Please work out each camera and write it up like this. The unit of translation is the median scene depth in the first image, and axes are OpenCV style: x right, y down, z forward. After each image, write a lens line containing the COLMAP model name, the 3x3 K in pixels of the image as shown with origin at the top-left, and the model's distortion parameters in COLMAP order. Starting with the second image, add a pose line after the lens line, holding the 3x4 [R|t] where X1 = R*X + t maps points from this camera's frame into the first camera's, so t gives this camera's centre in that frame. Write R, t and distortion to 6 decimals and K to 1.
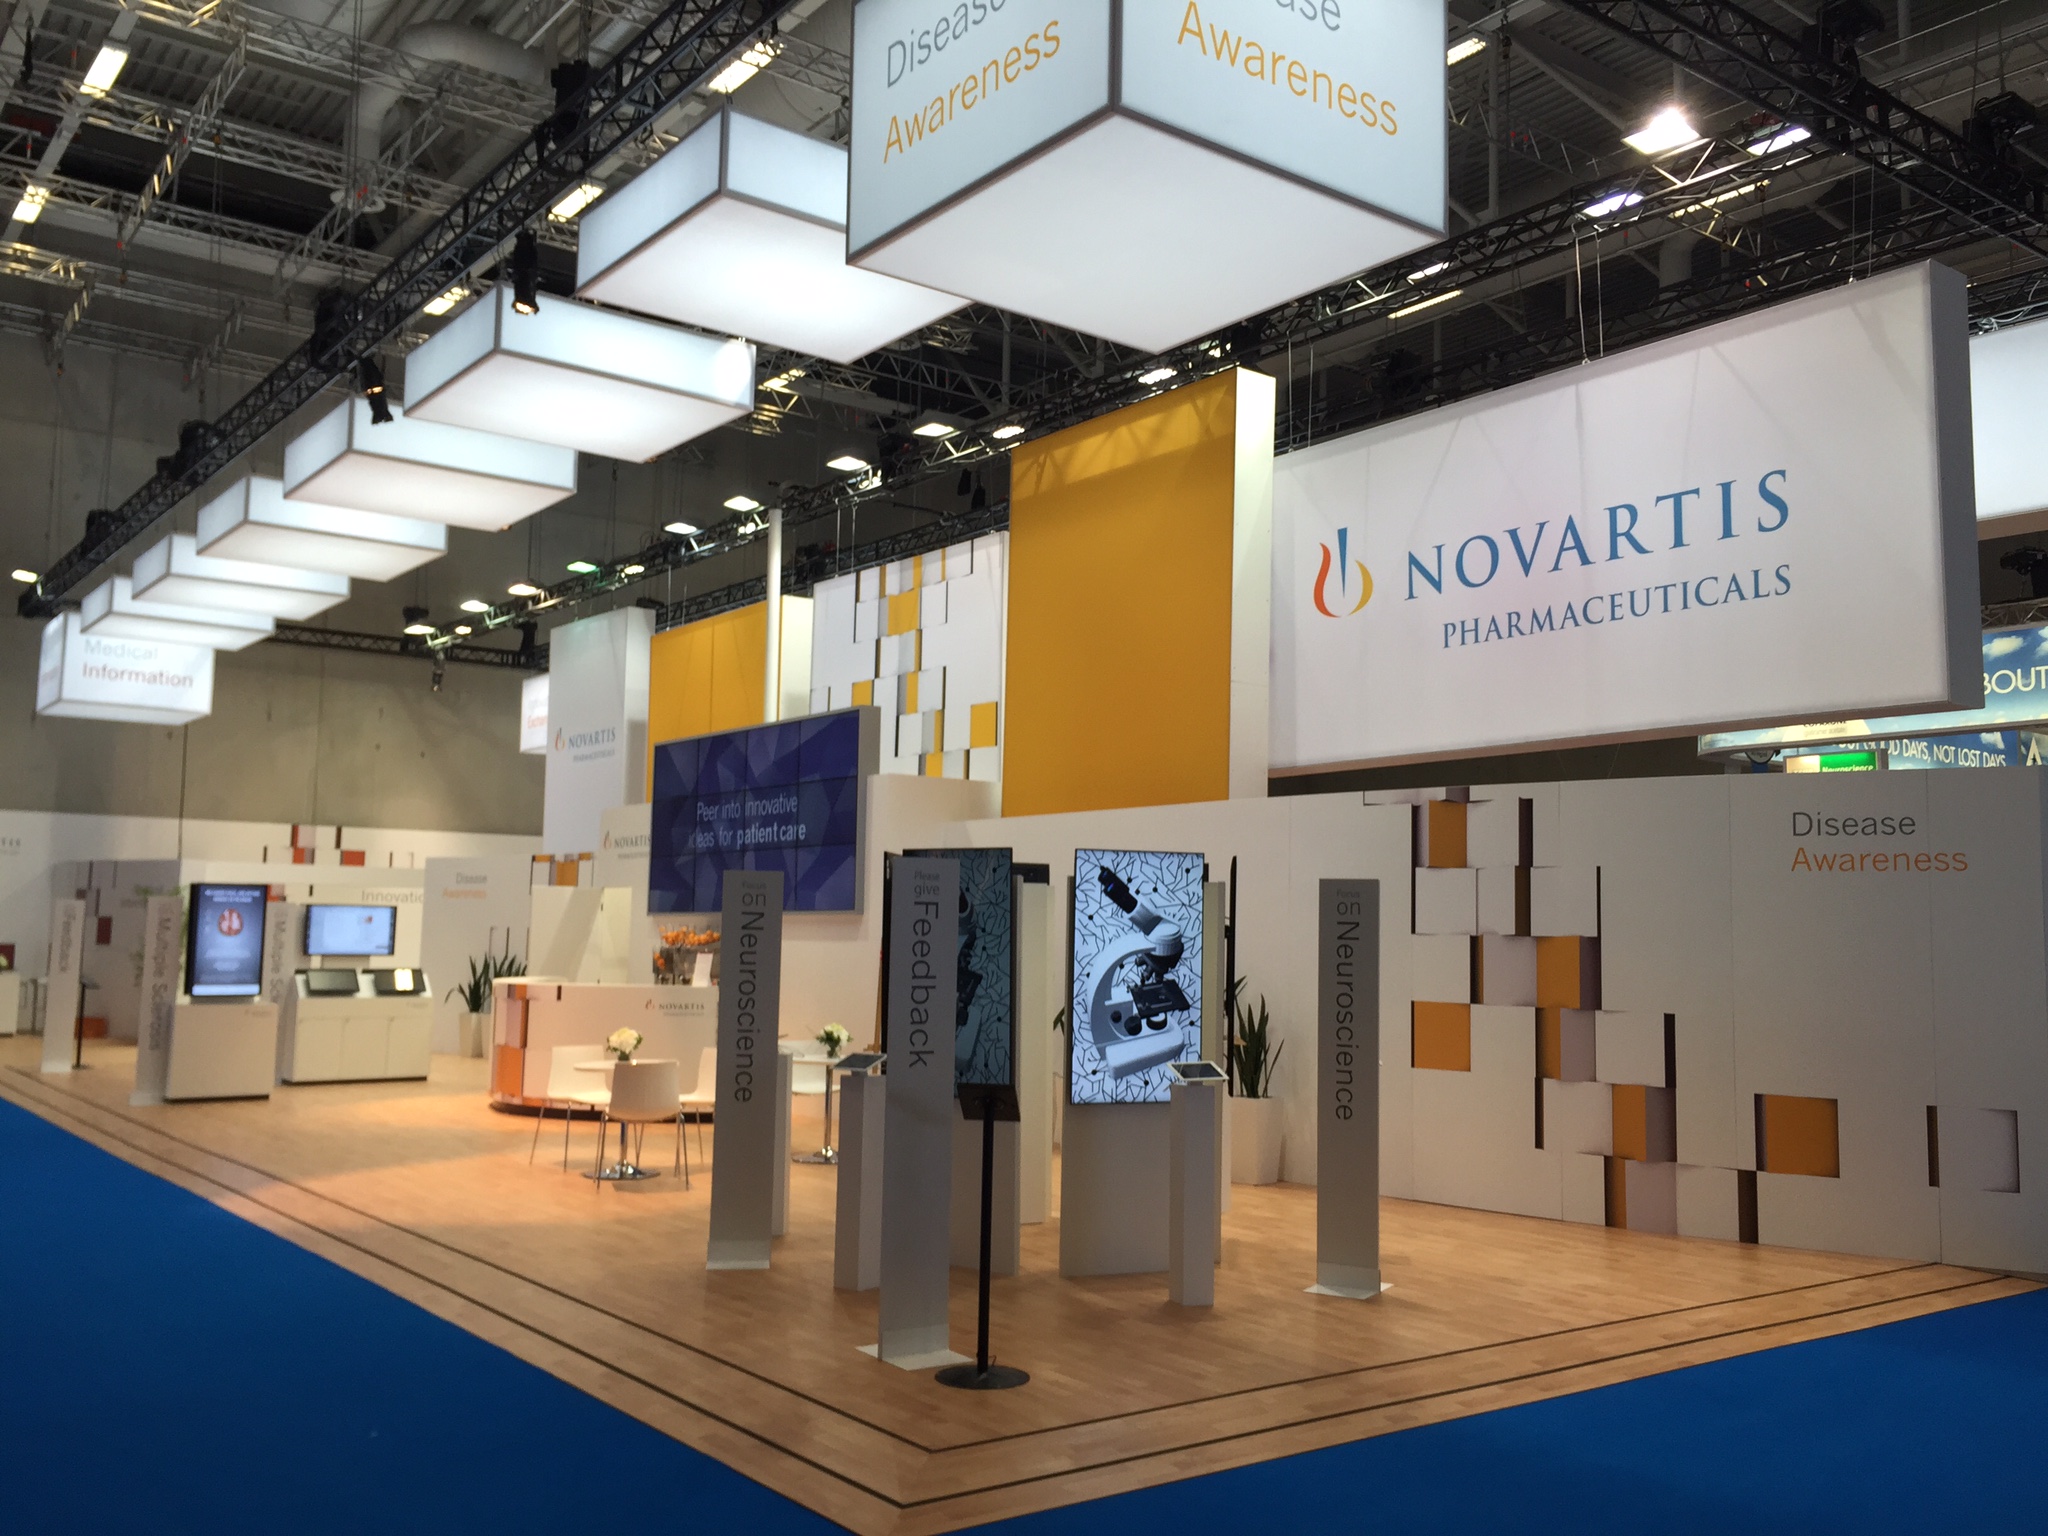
lens RADIAL K [[1758.6, 0, 1024.0], [0, 1758.6, 768.0], [0, 0, 1]] dist [0.006109, 0.001898]
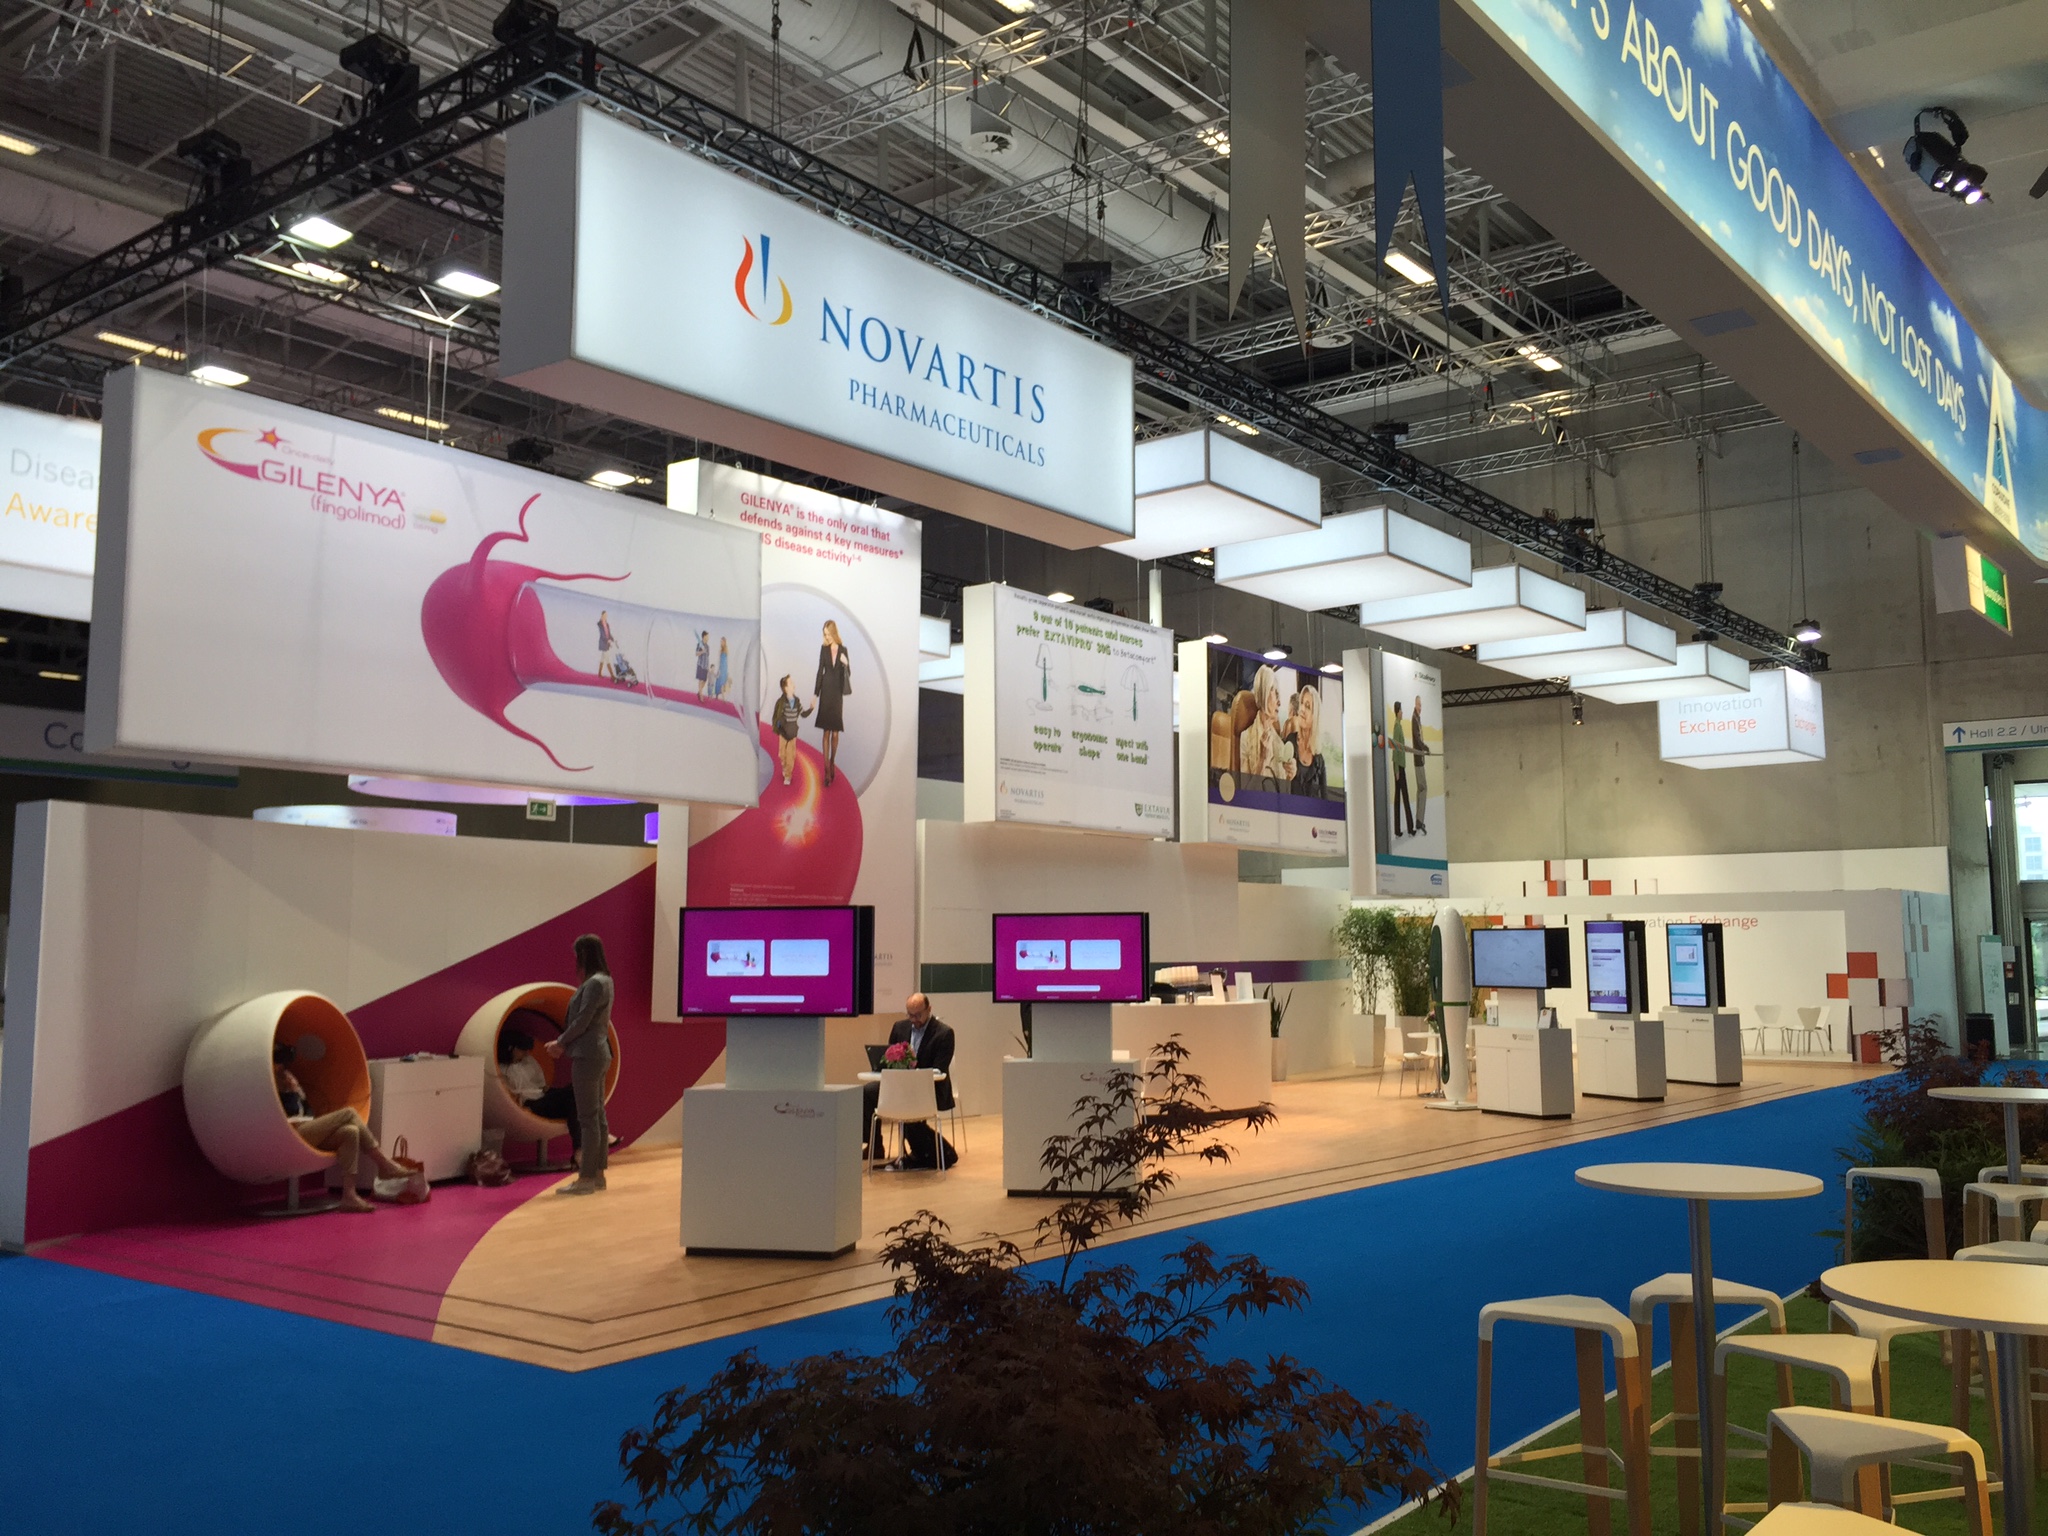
lens RADIAL K [[1758.6, 0, 1024.0], [0, 1758.6, 768.0], [0, 0, 1]] dist [0.006109, 0.001898]
pose [[-0.270151, 0.080005, 0.959488, -0.914772], [-0.097129, 0.989193, -0.109829, 0.298322], [-0.957906, -0.122864, -0.259461, 1.236766]]
